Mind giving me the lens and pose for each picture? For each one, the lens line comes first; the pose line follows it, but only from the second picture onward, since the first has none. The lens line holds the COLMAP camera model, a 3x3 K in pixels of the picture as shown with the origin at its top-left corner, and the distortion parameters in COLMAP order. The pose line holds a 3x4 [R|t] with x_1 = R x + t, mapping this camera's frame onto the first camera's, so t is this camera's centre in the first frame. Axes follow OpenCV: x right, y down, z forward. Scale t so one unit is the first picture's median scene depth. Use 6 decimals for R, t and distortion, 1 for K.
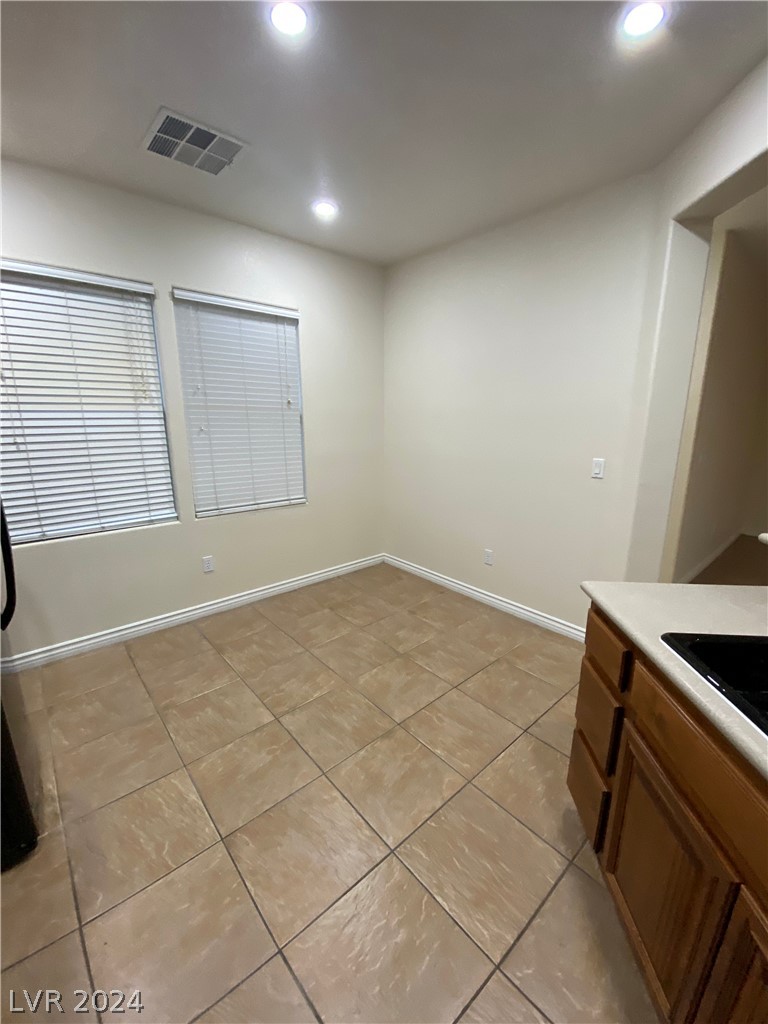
lens RADIAL K [[412.9, 0, 385.8], [0, 412.9, 509.7], [0, 0, 1]] dist [0.039935, -0.036876]
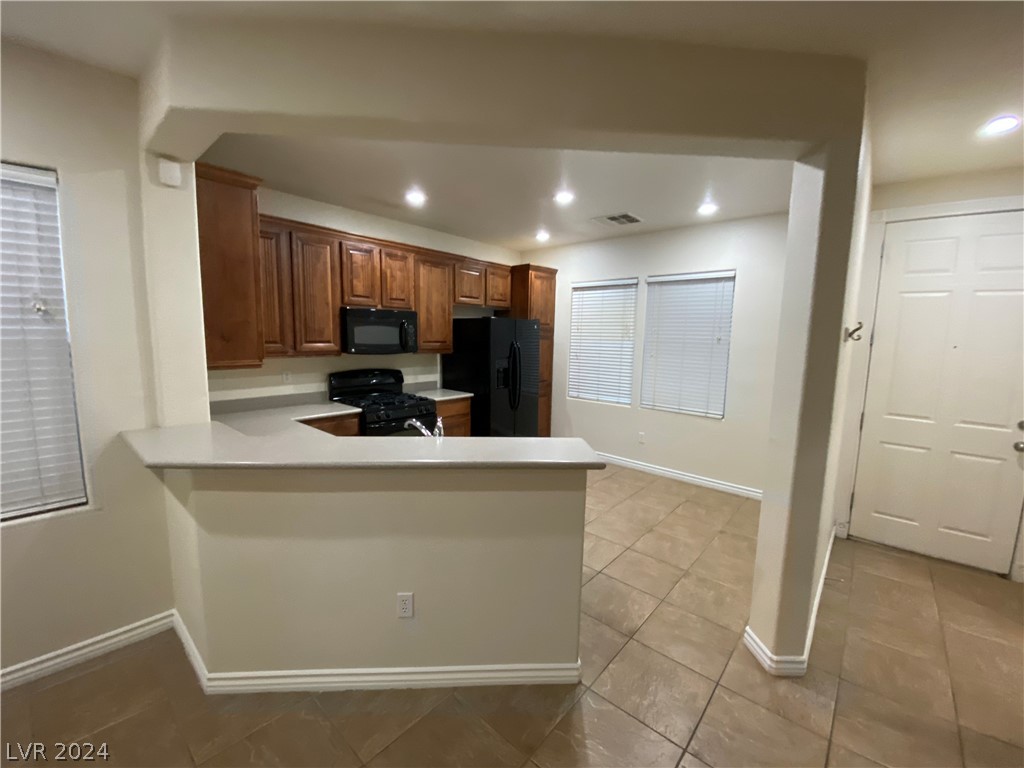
lens RADIAL K [[412.9, 0, 512.2], [0, 412.9, 381.8], [0, 0, 1]] dist [0.039935, -0.036876]
pose [[0.125260, 0.117353, -0.985159, 1.279678], [-0.239062, 0.967292, 0.084828, -0.113129], [0.962891, 0.224889, 0.149217, 0.286880]]
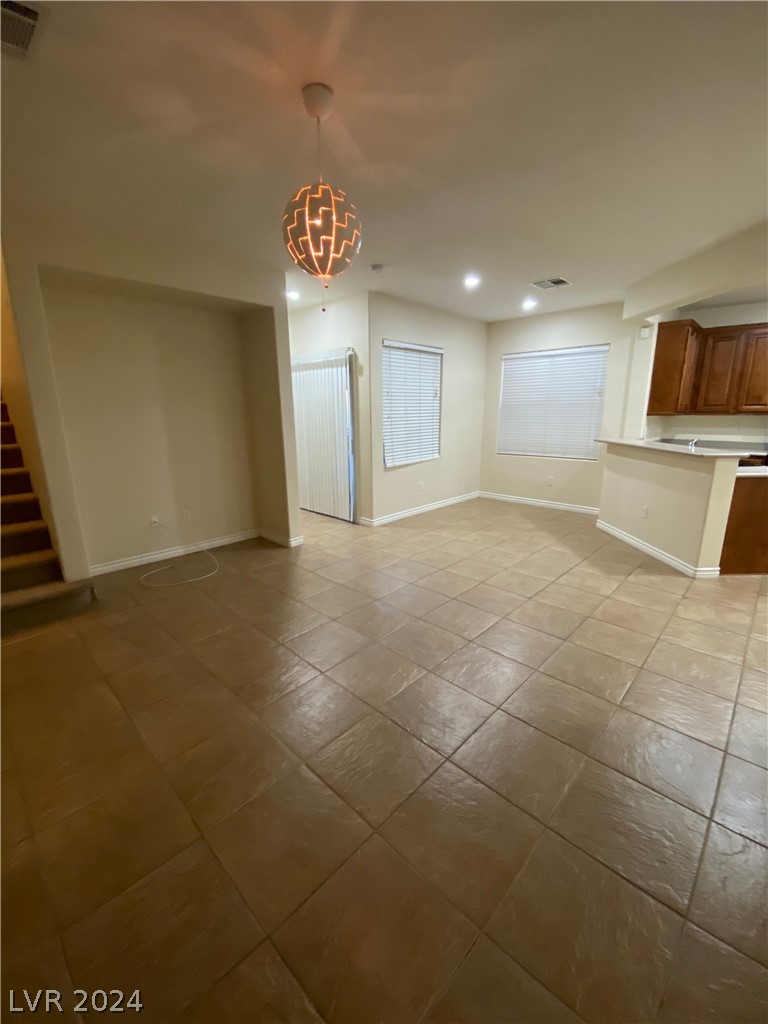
lens RADIAL K [[412.9, 0, 385.8], [0, 412.9, 509.7], [0, 0, 1]] dist [0.039935, -0.036876]
pose [[-0.997312, 0.019289, -0.070693, 1.764224], [-0.013874, 0.897575, 0.440643, -0.378665], [0.071952, 0.440439, -0.894895, 1.749784]]
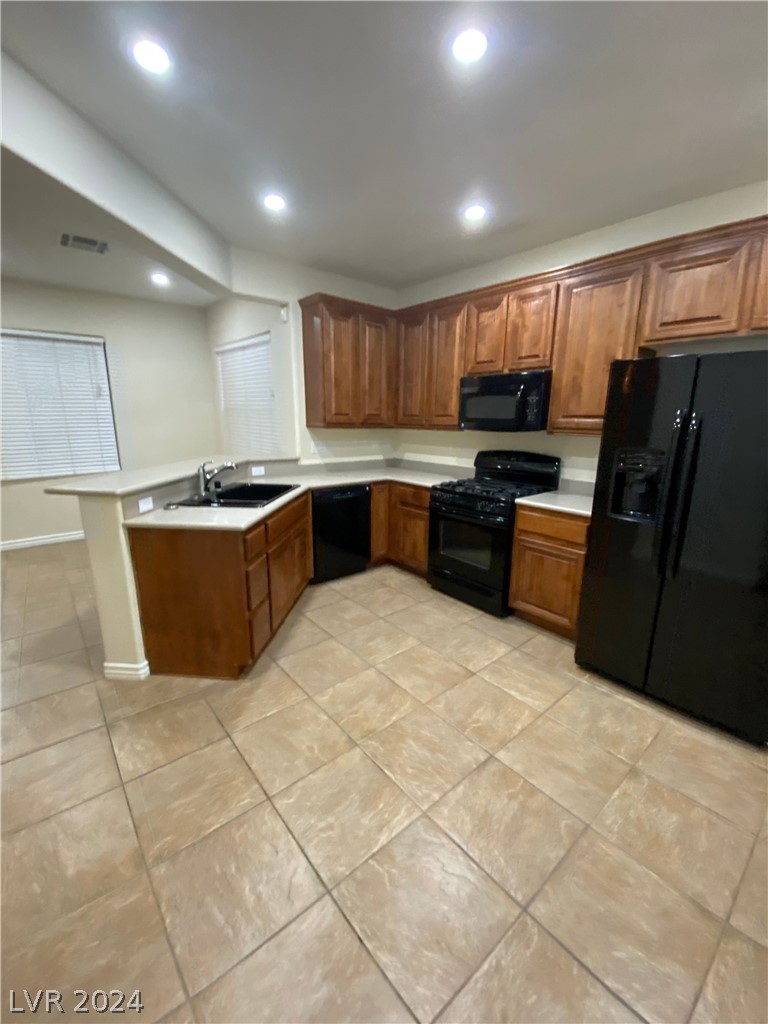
lens RADIAL K [[412.9, 0, 386.2], [0, 412.9, 518.0], [0, 0, 1]] dist [0.039767, -0.037056]
pose [[-0.999674, -0.022507, 0.012095, -0.027955], [-0.014797, 0.895865, 0.444080, -0.289383], [-0.020830, 0.443756, -0.895905, 1.306827]]
